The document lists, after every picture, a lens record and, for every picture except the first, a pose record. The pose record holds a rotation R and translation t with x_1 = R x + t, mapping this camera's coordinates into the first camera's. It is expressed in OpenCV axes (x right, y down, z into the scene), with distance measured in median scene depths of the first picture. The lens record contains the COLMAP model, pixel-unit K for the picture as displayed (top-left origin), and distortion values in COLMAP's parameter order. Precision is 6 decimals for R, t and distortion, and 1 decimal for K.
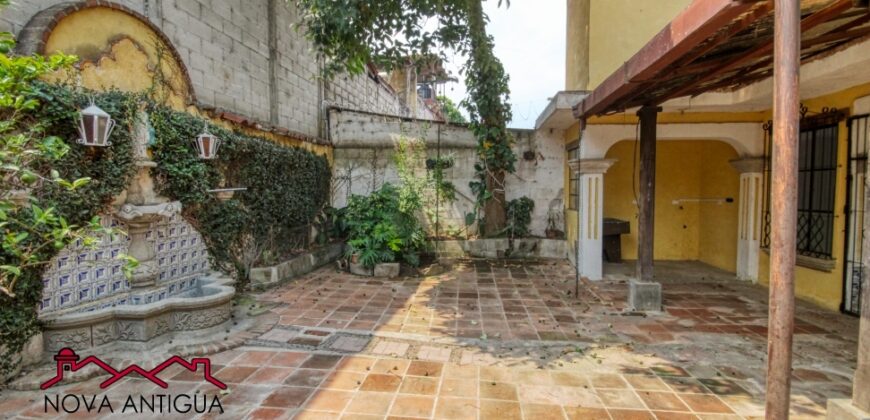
lens RADIAL K [[406.3, 0, 456.9], [0, 406.3, 209.5], [0, 0, 1]] dist [-0.000226, 0.001124]
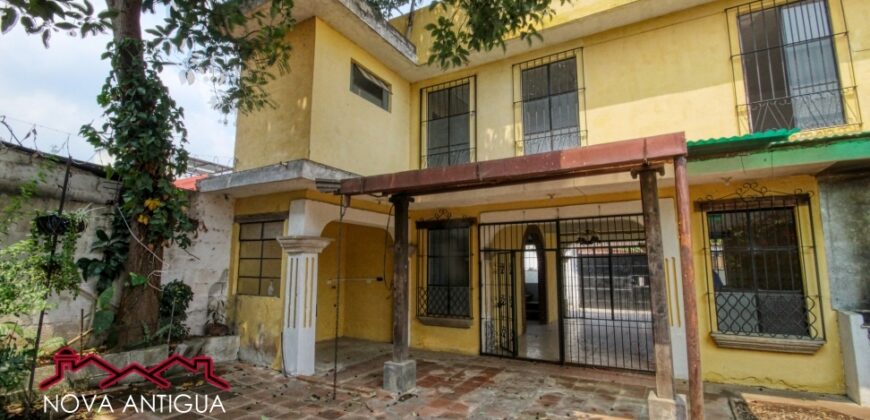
lens RADIAL K [[406.3, 0, 439.8], [0, 406.3, 207.8], [0, 0, 1]] dist [-0.000226, 0.001124]
pose [[0.425213, 0.132298, 0.895372, -0.459557], [0.043477, 0.985132, -0.166208, -0.030310], [-0.904049, 0.109602, 0.413139, 0.434391]]
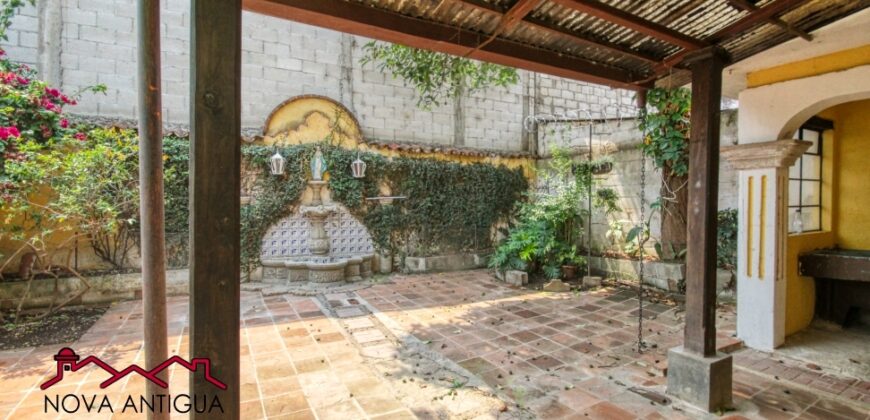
lens RADIAL K [[406.3, 0, 443.0], [0, 406.3, 208.4], [0, 0, 1]] dist [-0.000226, 0.001124]
pose [[0.562065, 0.015788, -0.826942, 0.710829], [-0.043518, 0.998997, -0.010507, -0.005117], [0.825947, 0.041893, 0.562189, 0.354037]]
